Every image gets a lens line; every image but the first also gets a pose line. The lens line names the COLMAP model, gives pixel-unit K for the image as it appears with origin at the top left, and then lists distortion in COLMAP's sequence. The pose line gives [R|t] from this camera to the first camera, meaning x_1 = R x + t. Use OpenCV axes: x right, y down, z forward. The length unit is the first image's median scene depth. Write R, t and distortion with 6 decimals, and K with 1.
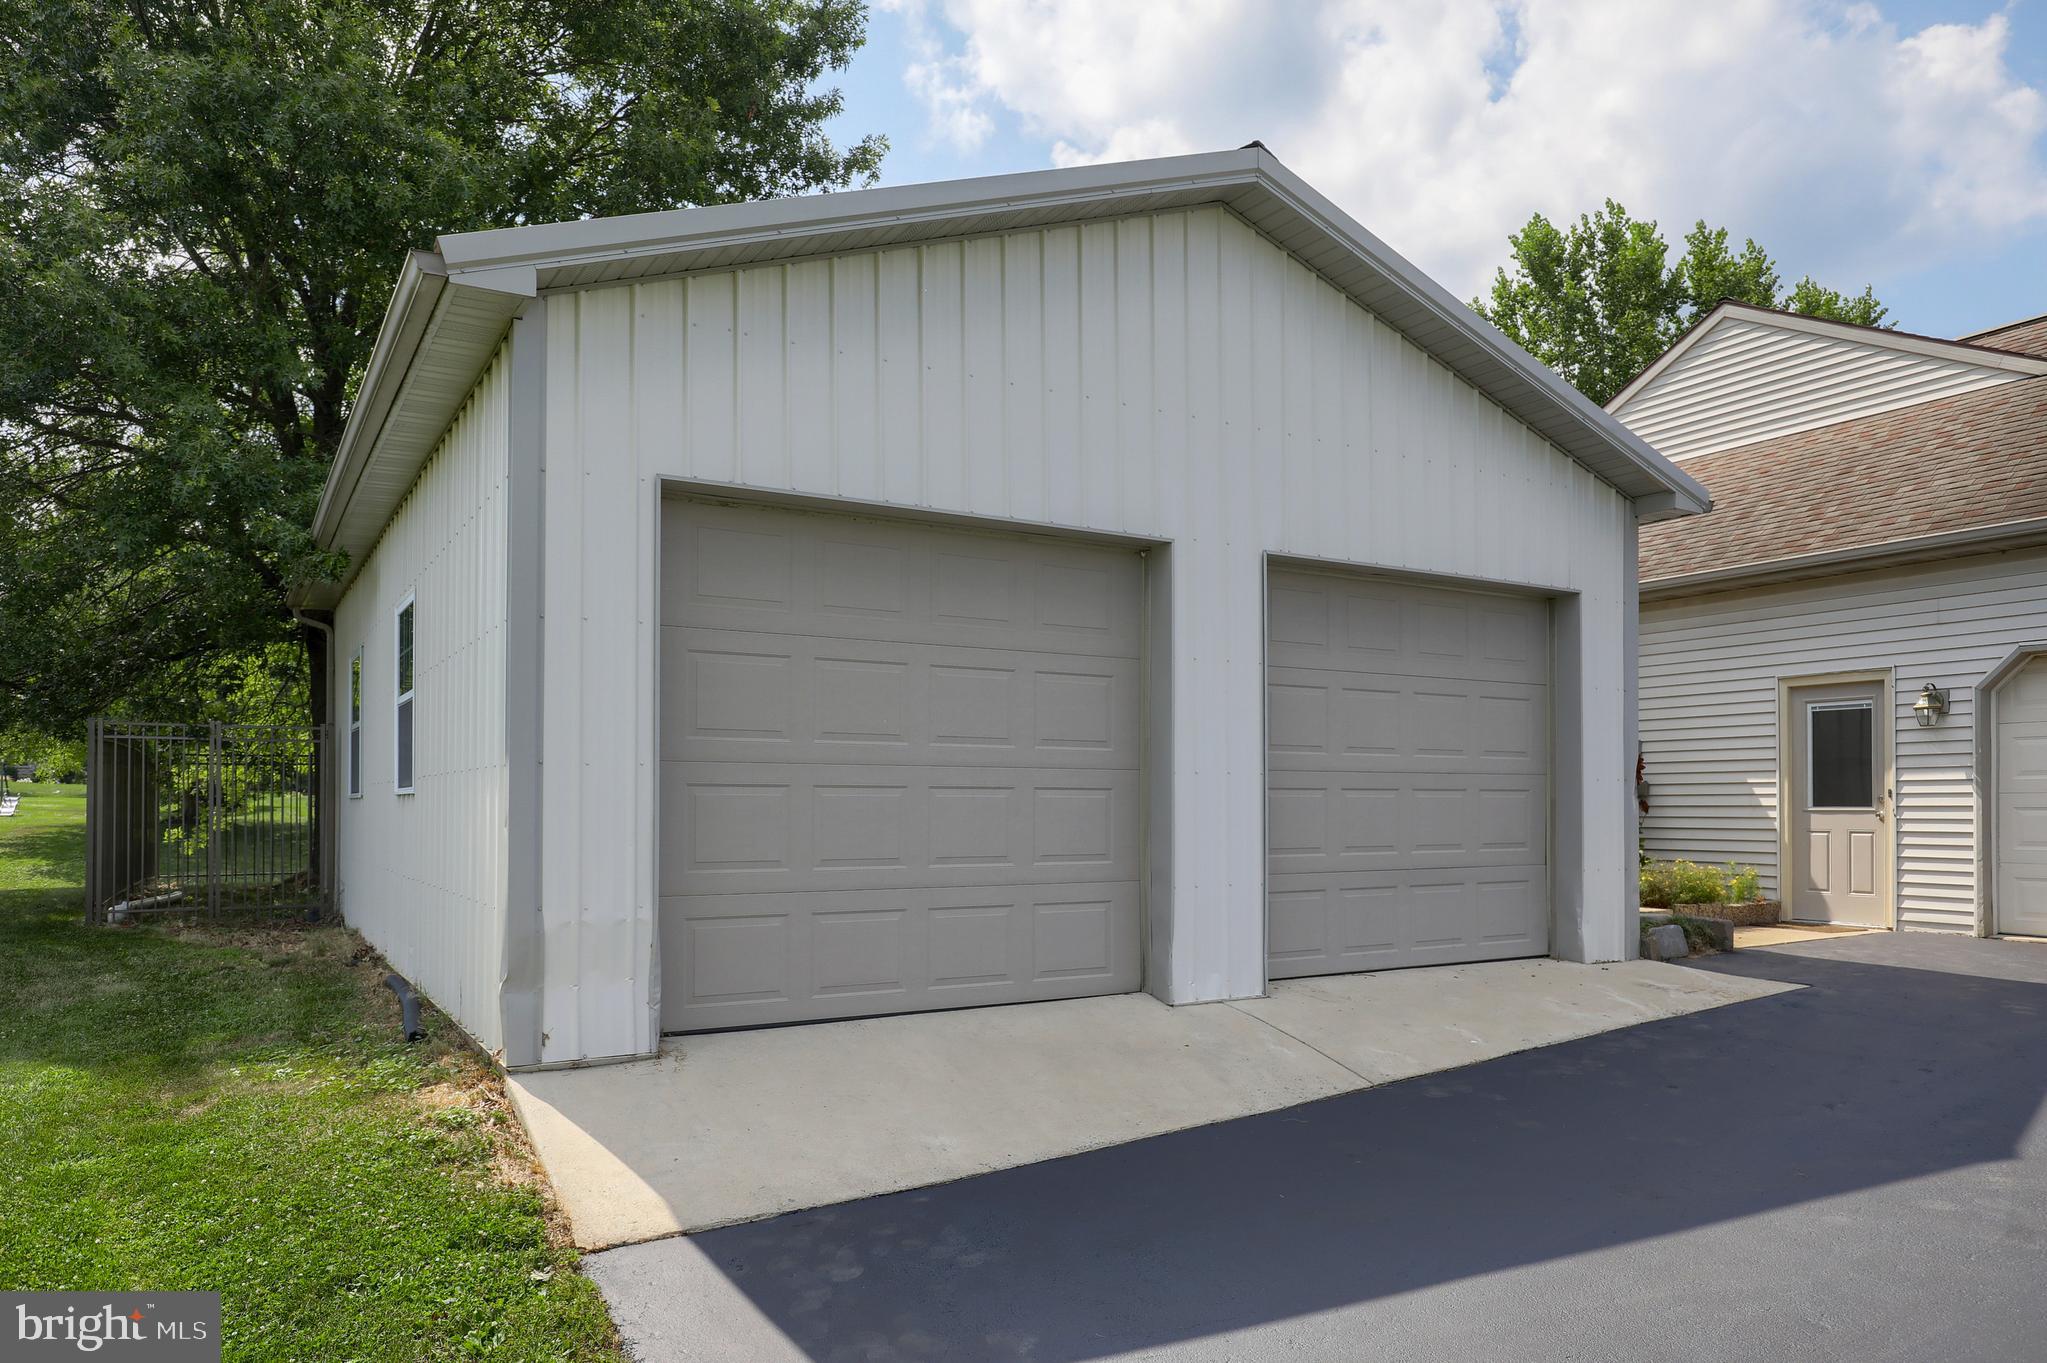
lens RADIAL K [[1314.6, 0, 1023.5], [0, 1314.6, 681.5], [0, 0, 1]] dist [0.000030, 0.001016]
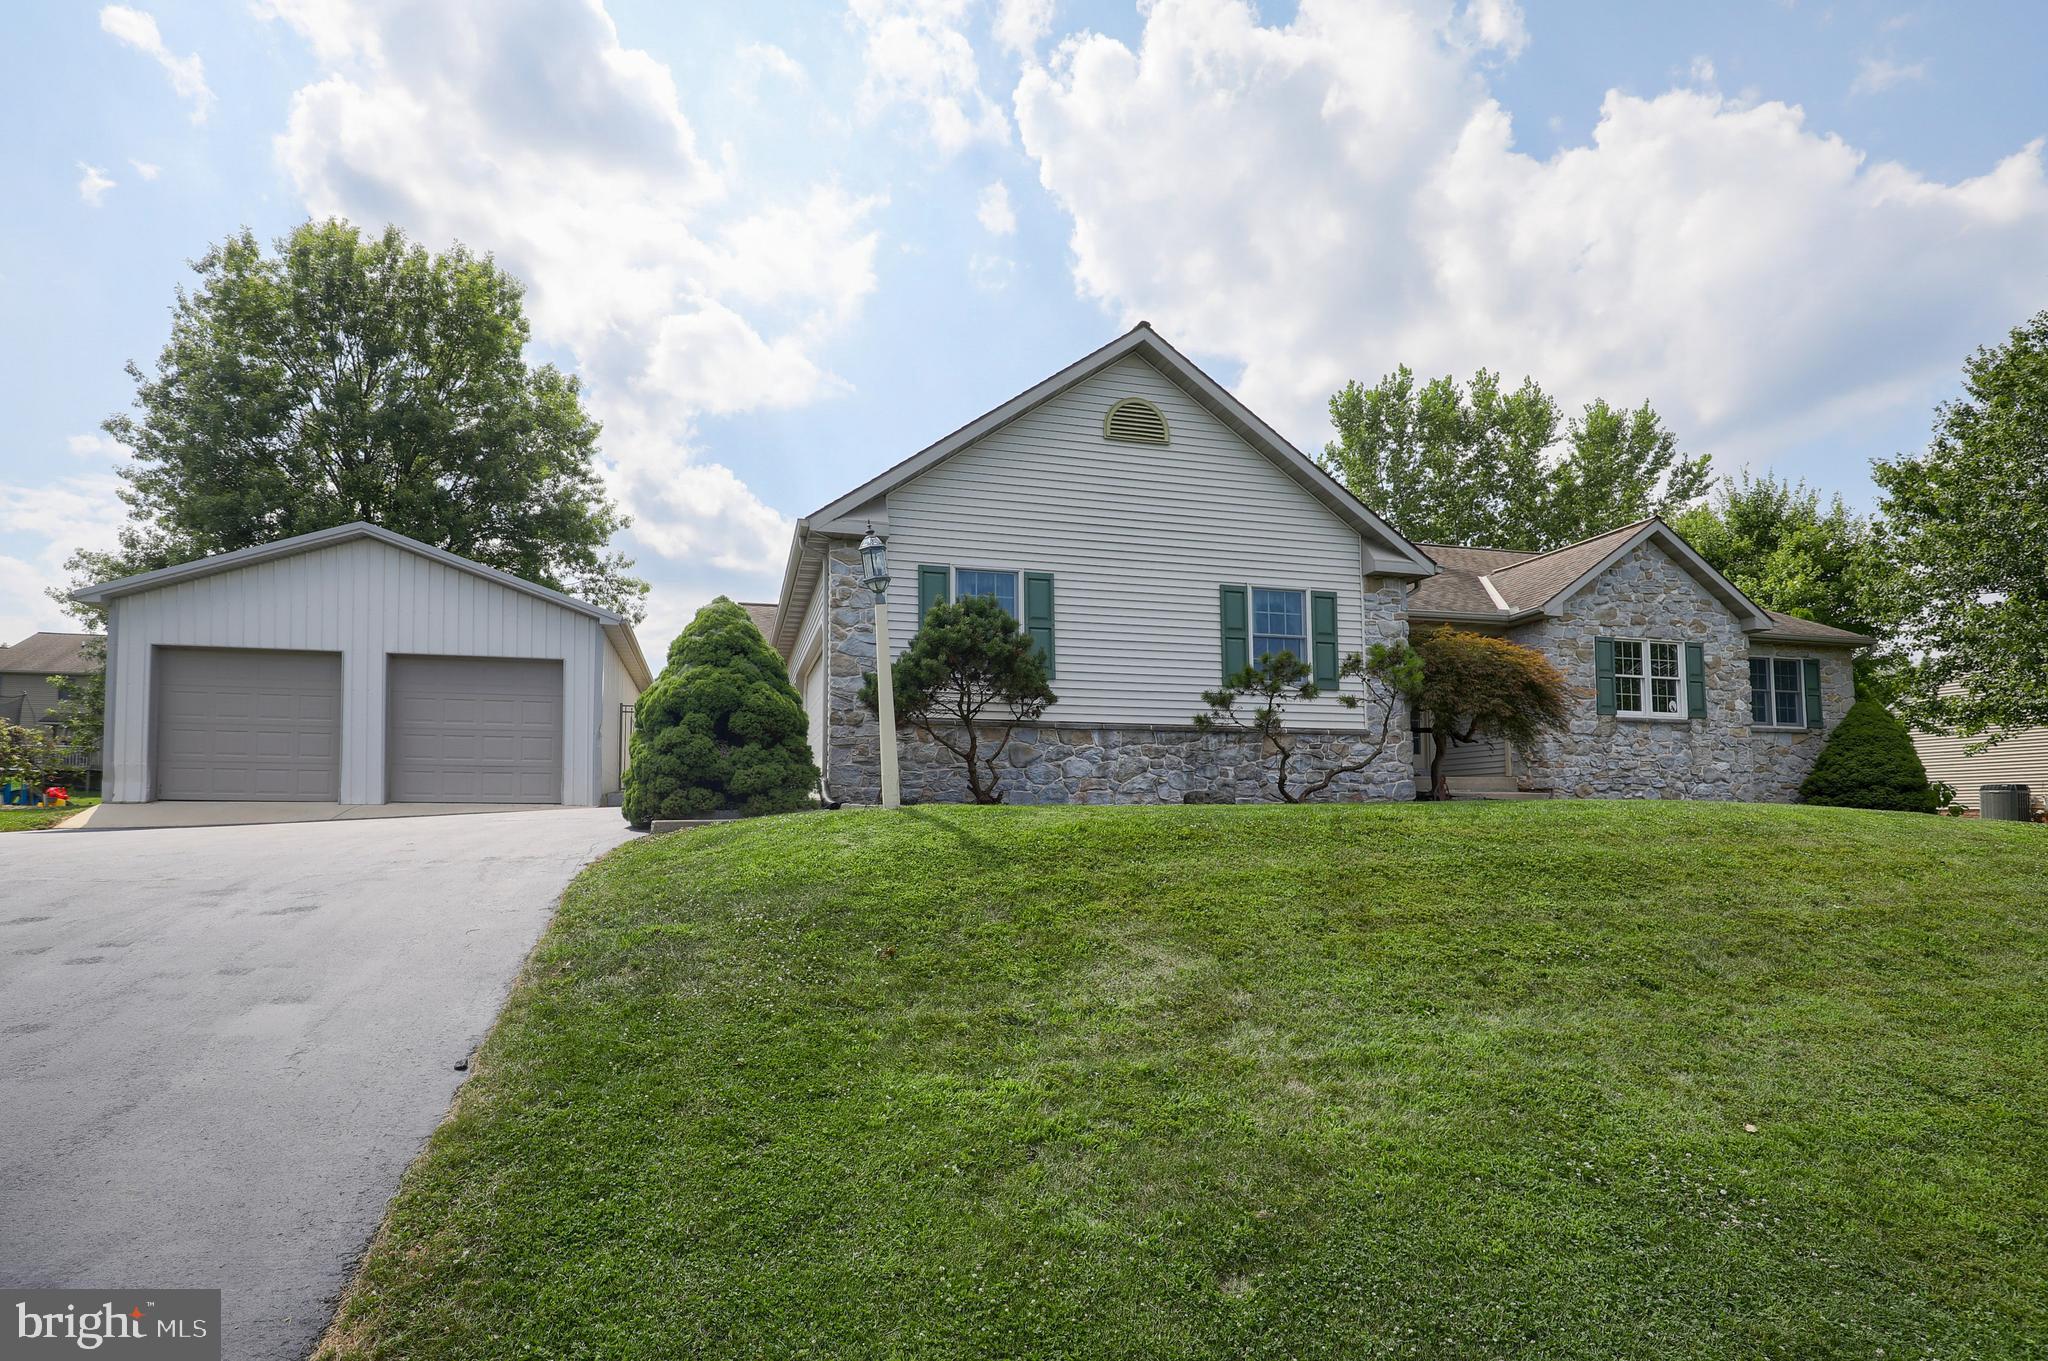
lens RADIAL K [[879.3, 0, 1023.6], [0, 879.3, 688.6], [0, 0, 1]] dist [-0.018617, 0.000293]
pose [[0.955167, -0.032338, -0.294296, 1.413181], [0.023767, 0.999184, -0.032654, 0.050336], [0.295112, 0.024196, 0.955156, -0.262781]]
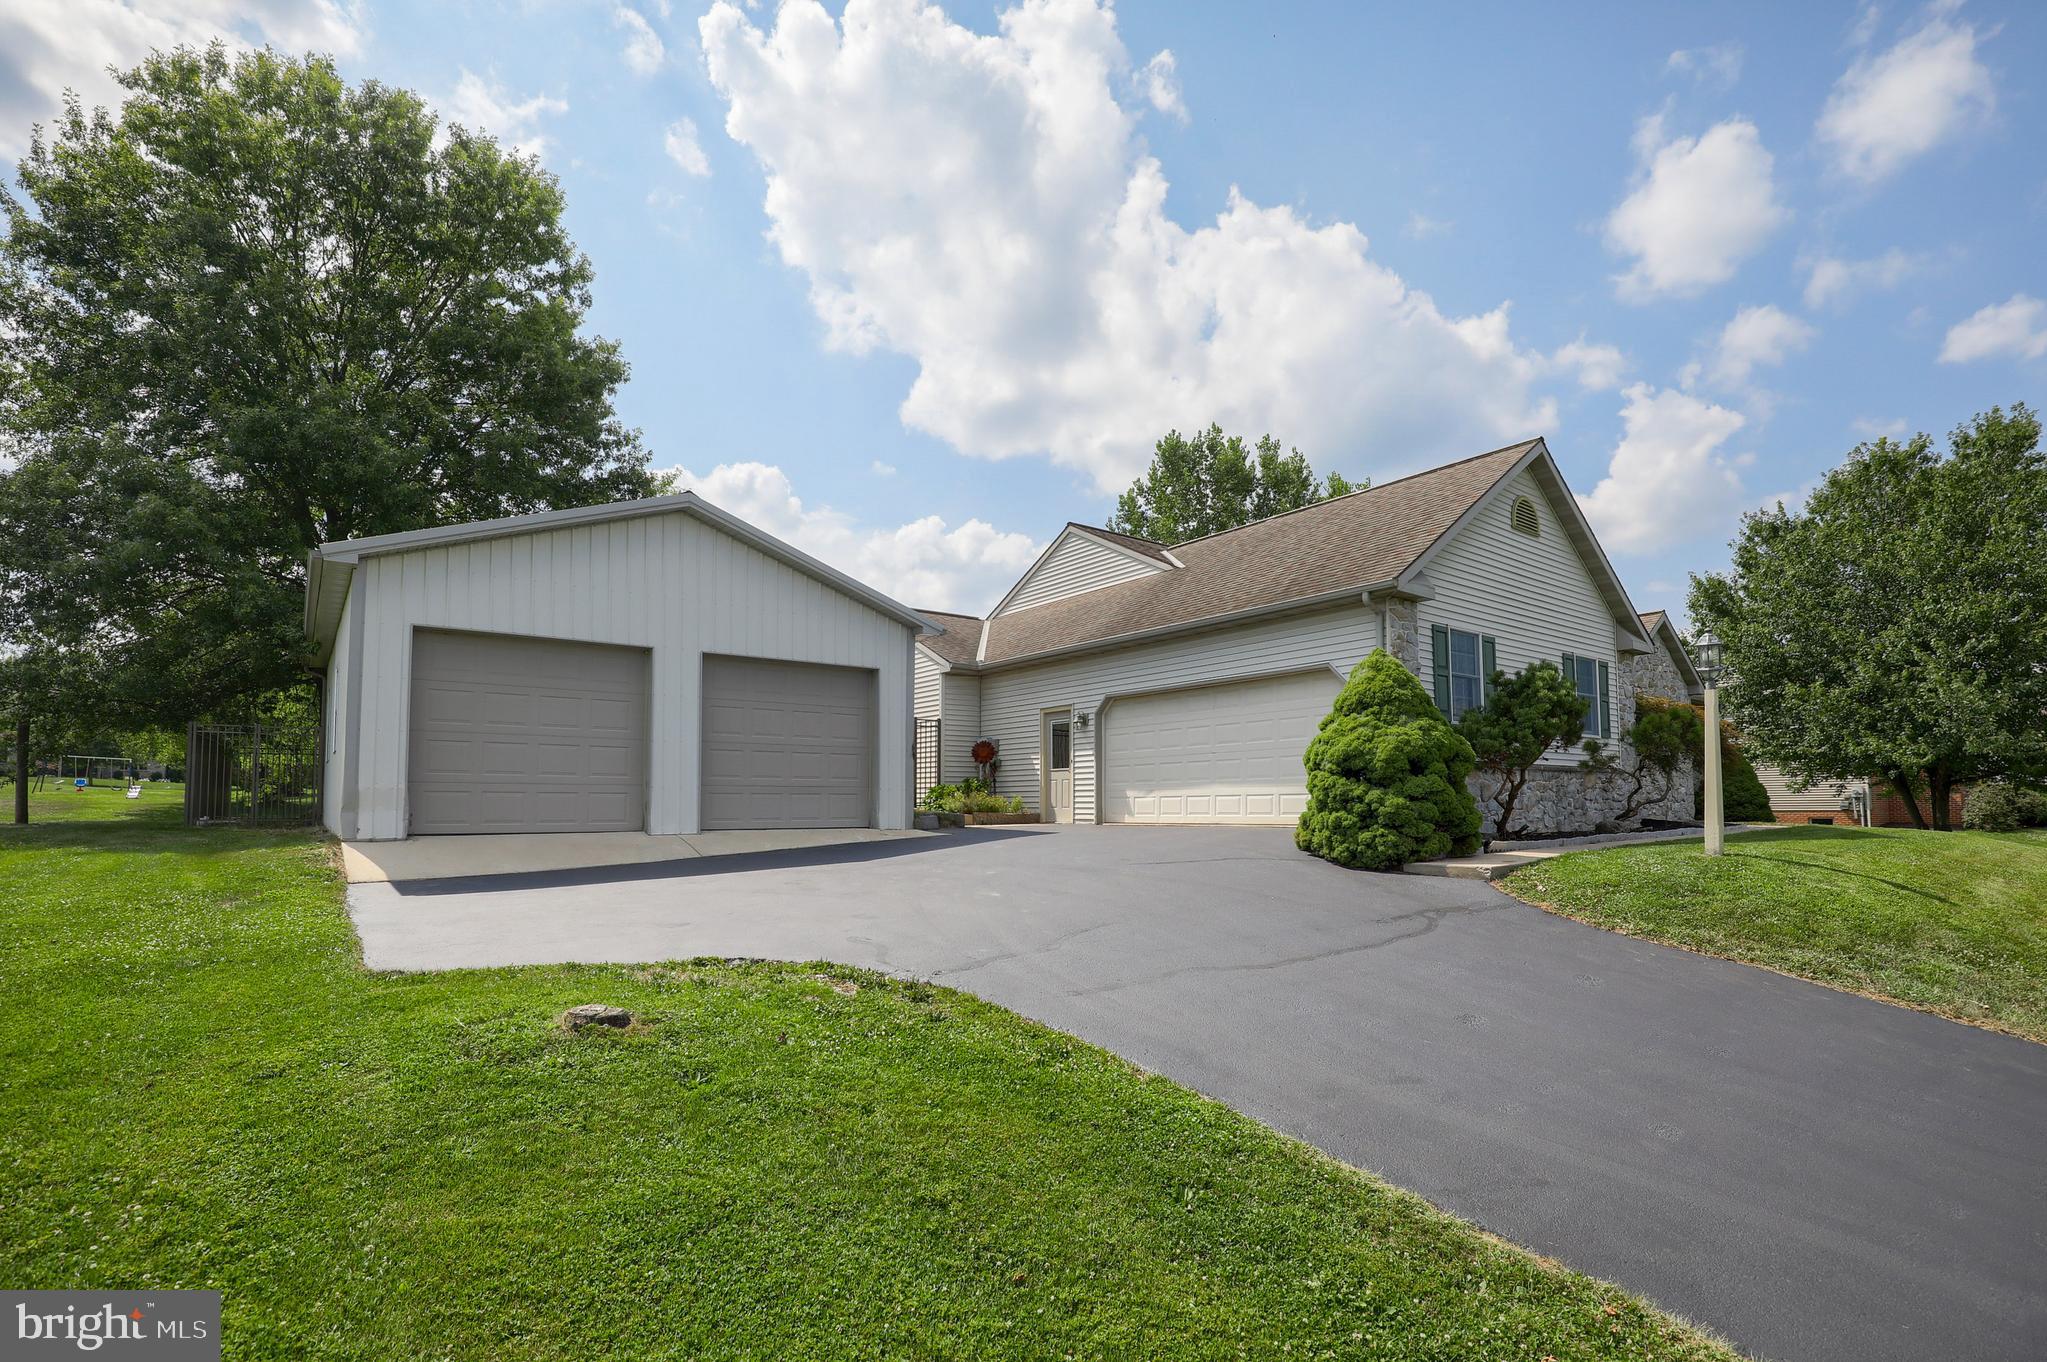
lens RADIAL K [[933.2, 0, 1025.3], [0, 933.2, 687.0], [0, 0, 1]] dist [-0.024614, 0.000388]
pose [[0.993010, 0.010673, 0.117550, 0.403270], [-0.006560, 0.999355, -0.035317, 0.017236], [-0.117851, 0.034299, 0.992439, -0.551415]]
